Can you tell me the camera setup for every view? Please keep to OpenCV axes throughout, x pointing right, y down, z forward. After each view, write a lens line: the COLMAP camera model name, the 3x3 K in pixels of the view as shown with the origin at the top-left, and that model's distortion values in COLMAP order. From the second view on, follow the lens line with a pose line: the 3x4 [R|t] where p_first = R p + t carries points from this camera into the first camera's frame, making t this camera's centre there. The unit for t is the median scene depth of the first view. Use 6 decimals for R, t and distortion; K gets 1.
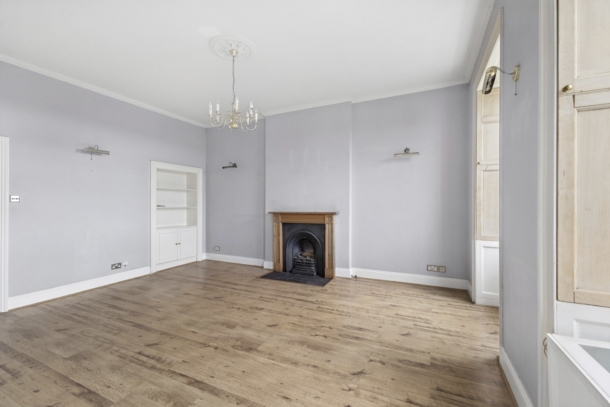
lens RADIAL K [[263.7, 0, 305.9], [0, 263.7, 200.9], [0, 0, 1]] dist [0.015802, 0.000041]
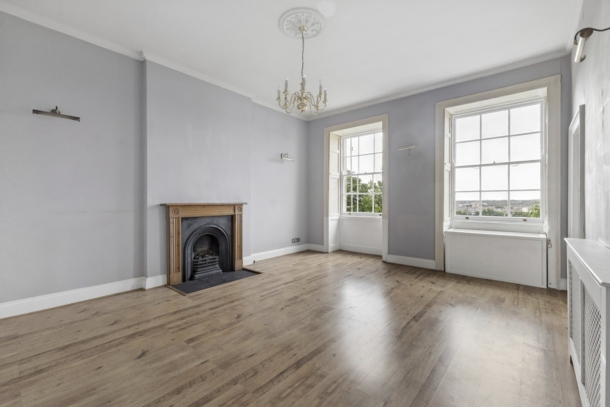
lens RADIAL K [[263.7, 0, 305.9], [0, 263.7, 200.9], [0, 0, 1]] dist [0.015802, 0.000041]
pose [[0.257035, 0.003446, 0.966396, -0.819642], [-0.012781, 0.999918, -0.000167, 0.033352], [-0.966318, -0.012309, 0.257058, 0.520201]]
